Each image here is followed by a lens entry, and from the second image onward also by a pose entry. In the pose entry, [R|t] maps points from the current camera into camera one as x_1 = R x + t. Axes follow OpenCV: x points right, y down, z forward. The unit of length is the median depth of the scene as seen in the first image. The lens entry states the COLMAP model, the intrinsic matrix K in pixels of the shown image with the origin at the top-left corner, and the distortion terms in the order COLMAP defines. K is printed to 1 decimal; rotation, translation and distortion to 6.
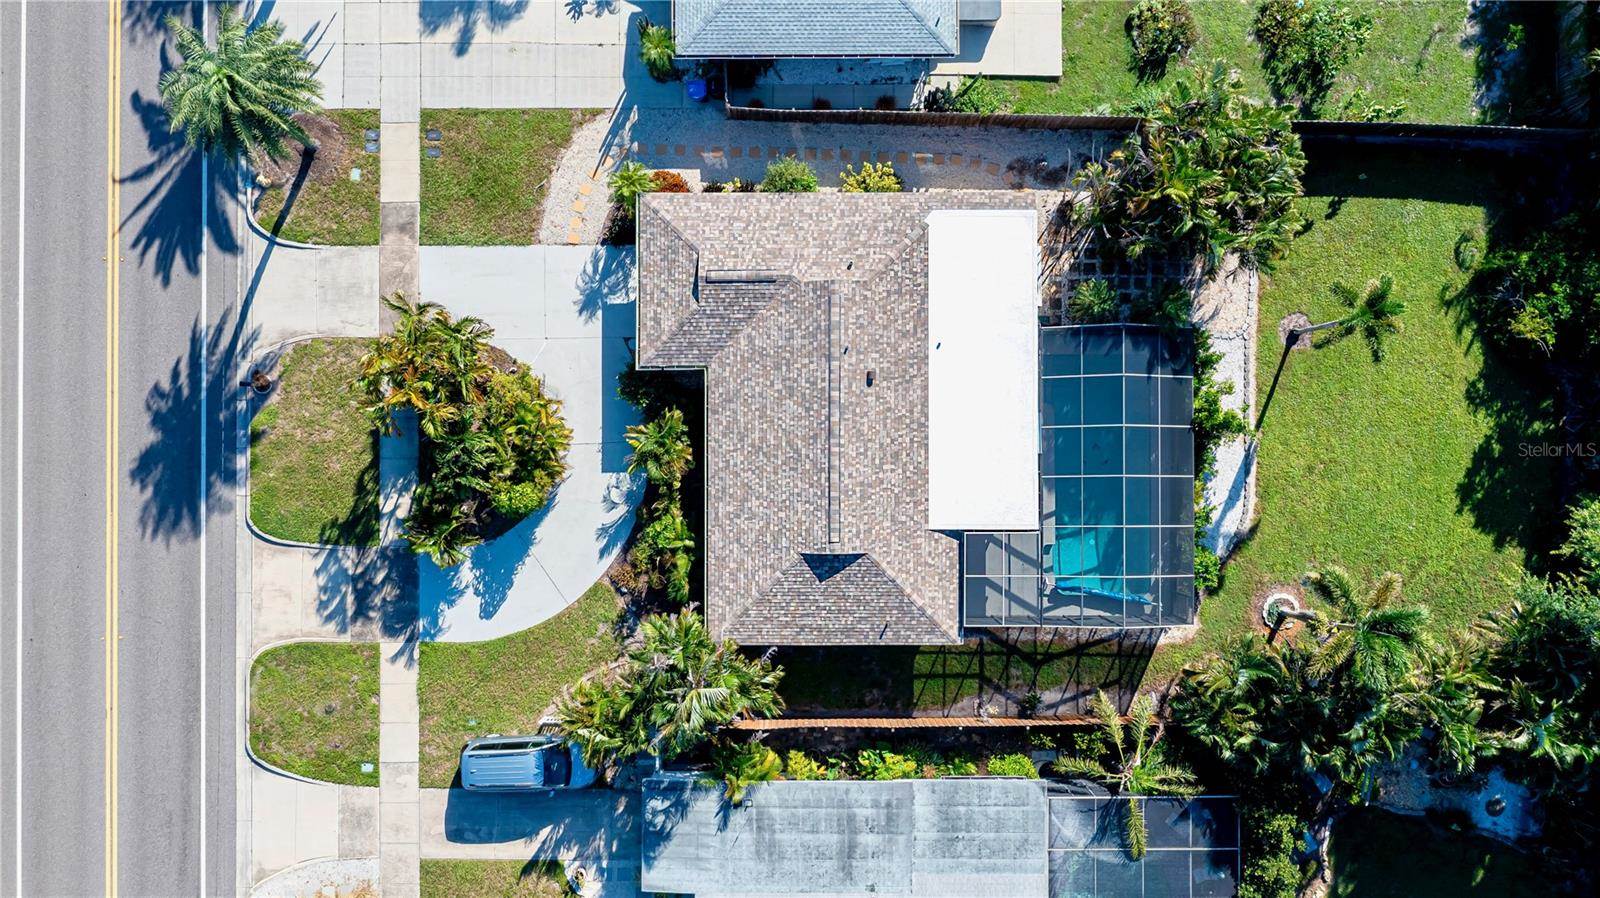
lens RADIAL K [[1239.9, 0, 774.2], [0, 1239.9, 456.2], [0, 0, 1]] dist [-0.011550, -0.002581]
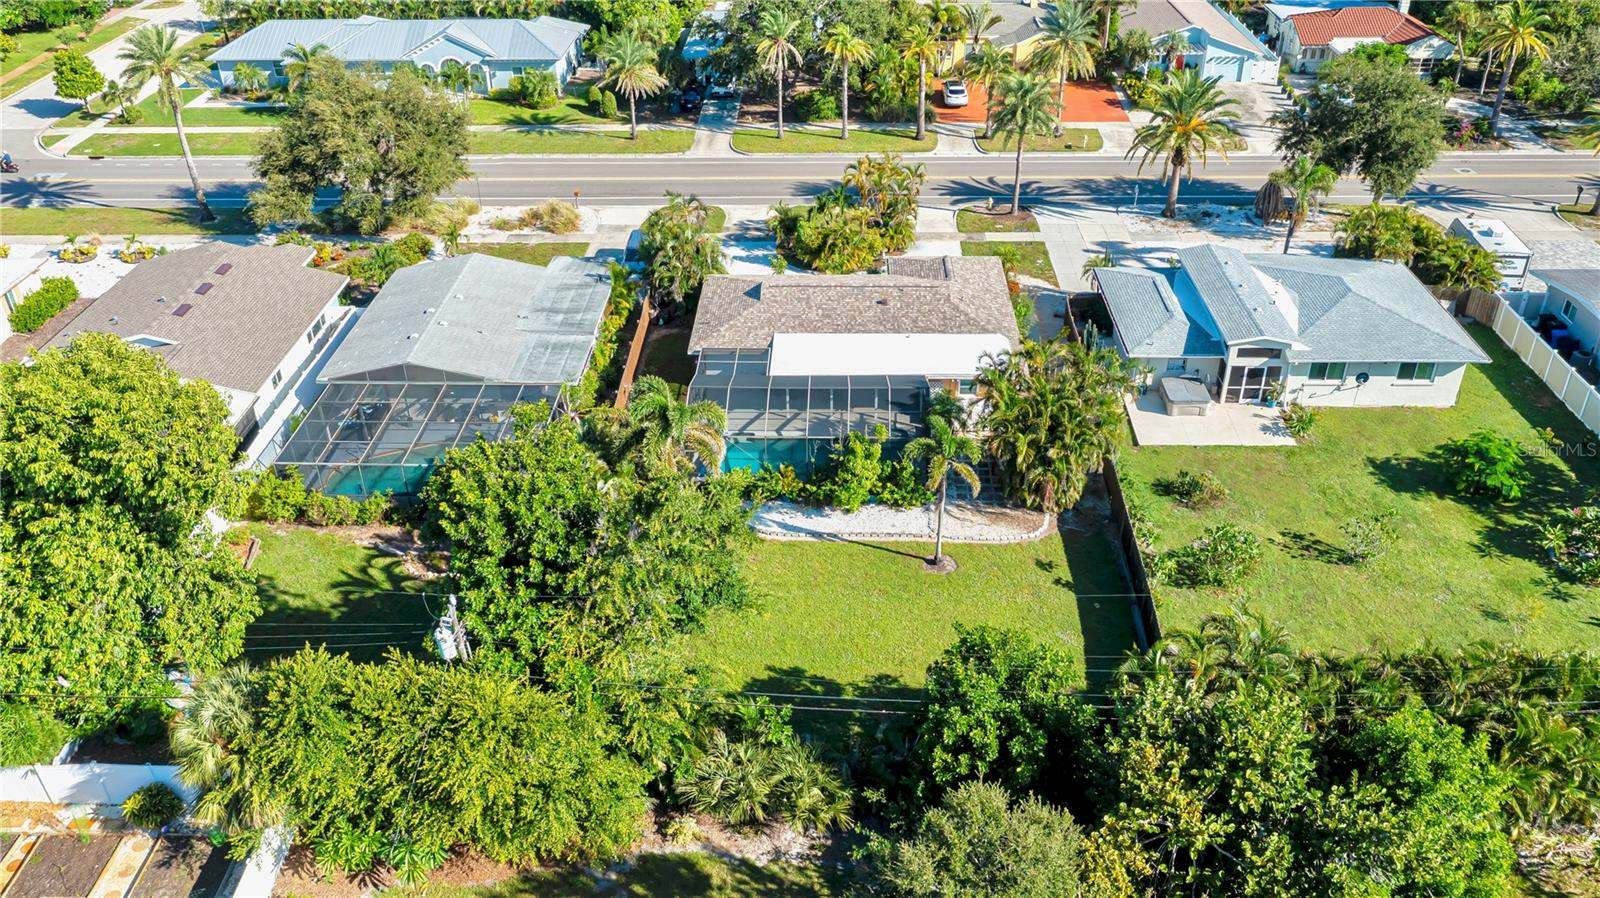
lens RADIAL K [[1282.3, 0, 802.5], [0, 1282.3, 414.0], [0, 0, 1]] dist [-0.014026, 0.001842]
pose [[-0.030605, 0.512131, -0.858362, 1.307957], [-0.999231, 0.005367, 0.038830, -0.025679], [0.024493, 0.858890, 0.511574, 0.323933]]
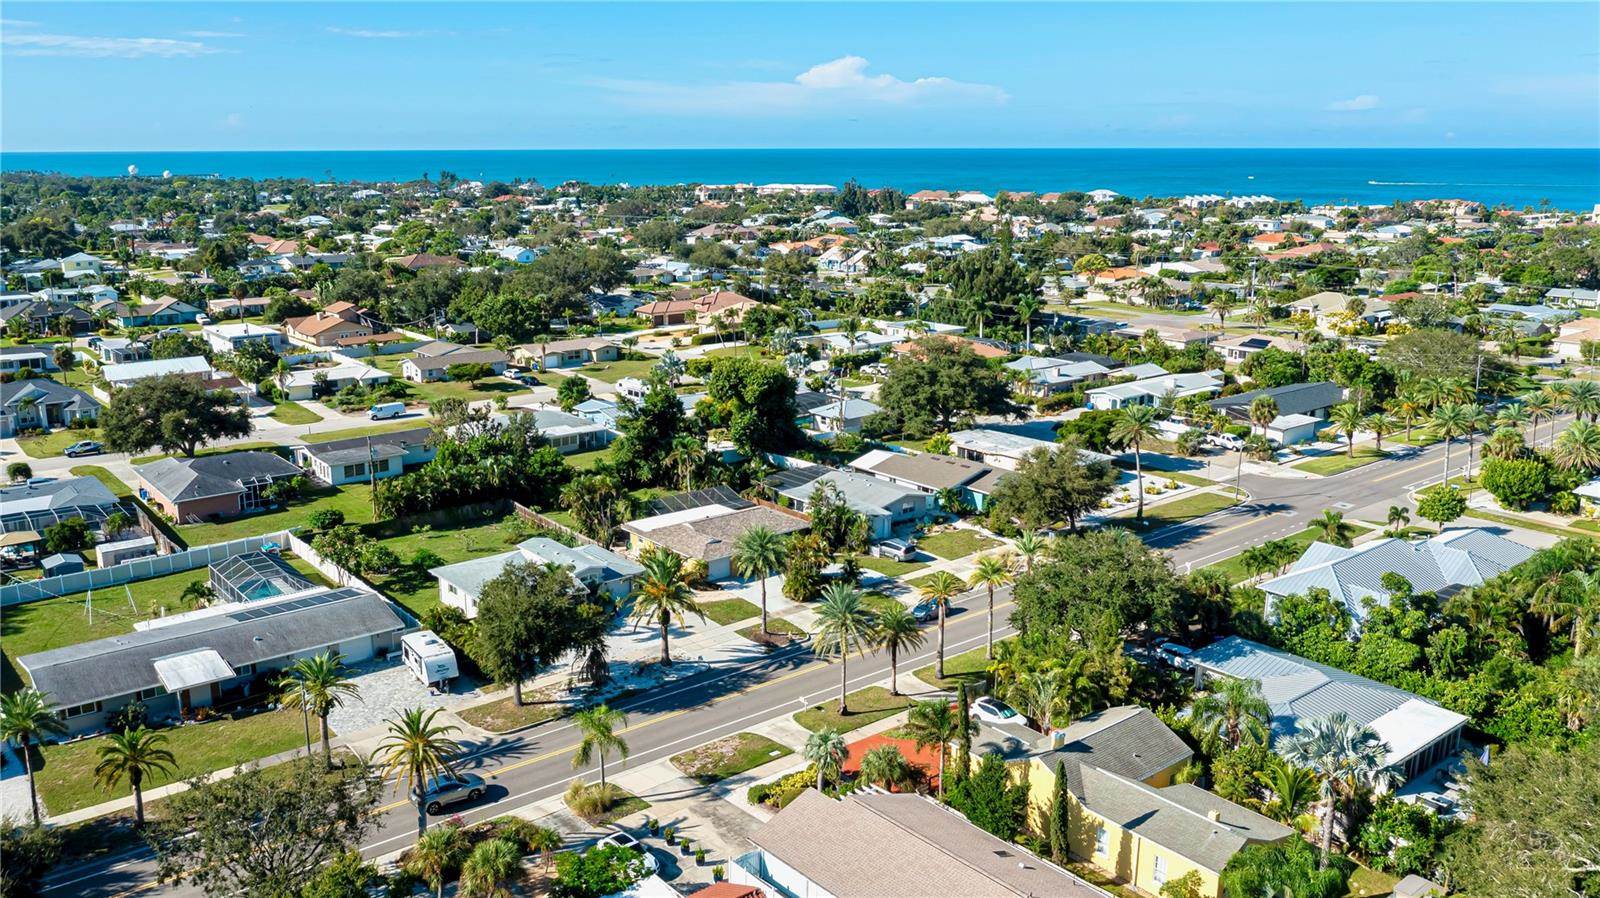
lens RADIAL K [[1239.9, 0, 774.2], [0, 1239.9, 456.2], [0, 0, 1]] dist [-0.011550, -0.002581]
pose [[-0.622265, -0.183501, 0.760996, -2.050389], [0.782802, -0.142544, 0.605724, -1.566546], [-0.002675, 0.972630, 0.232345, 0.161421]]
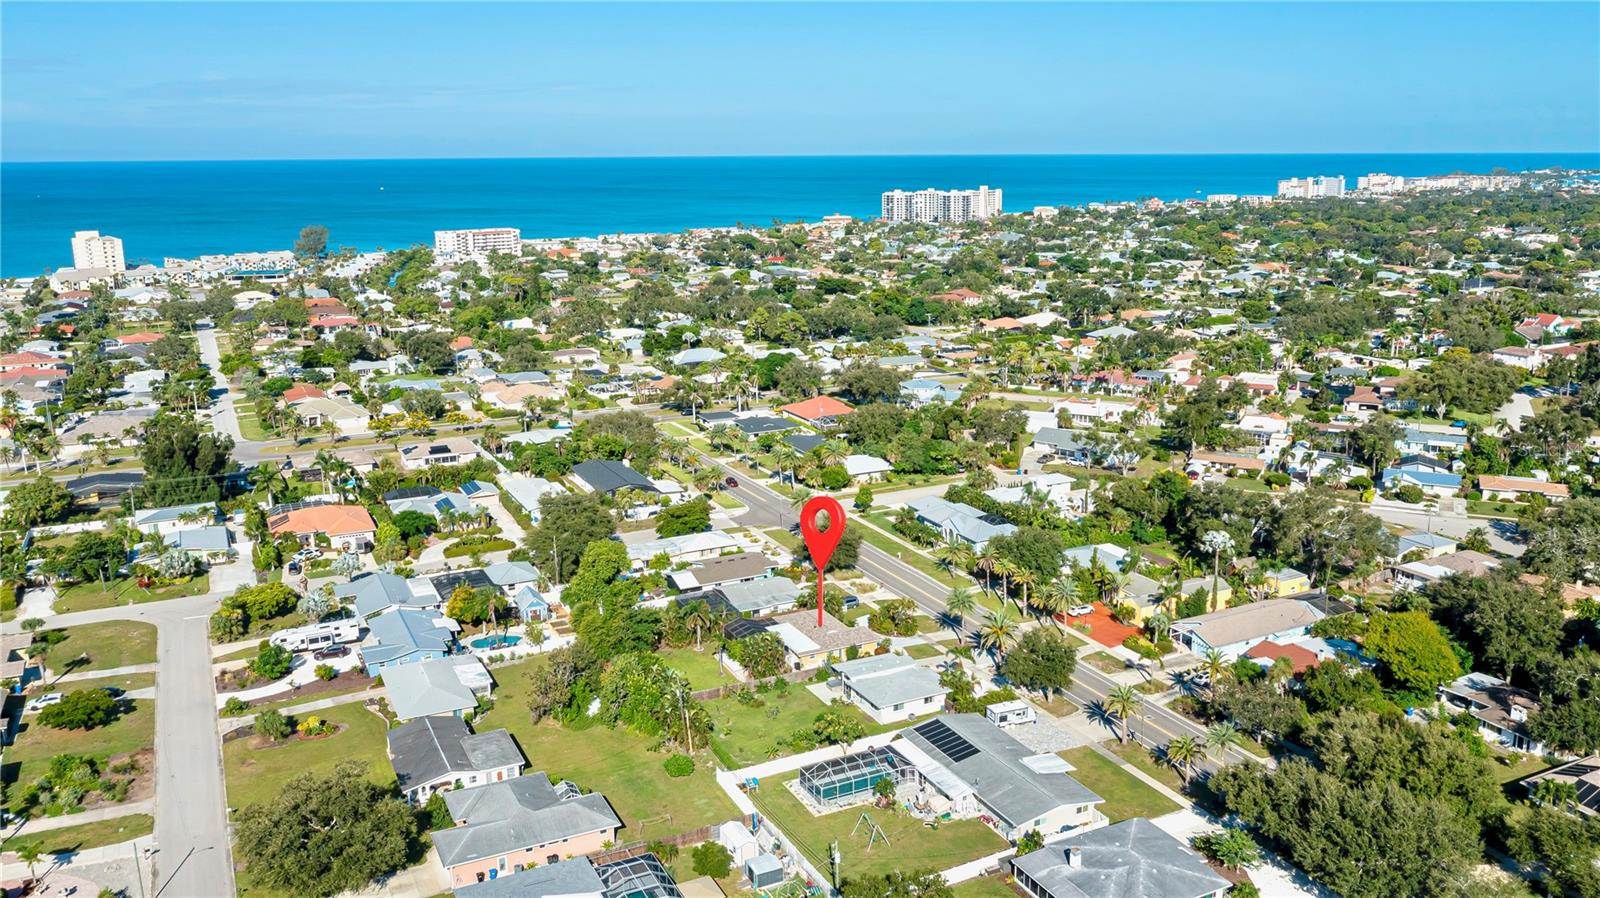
lens RADIAL K [[1252.9, 0, 811.7], [0, 1252.9, 447.3], [0, 0, 1]] dist [-0.014372, -0.000431]
pose [[-0.895757, 0.112272, -0.430133, 1.779357], [-0.444251, -0.190957, 0.875315, -3.528657], [0.016136, 0.975157, 0.220928, -0.556658]]
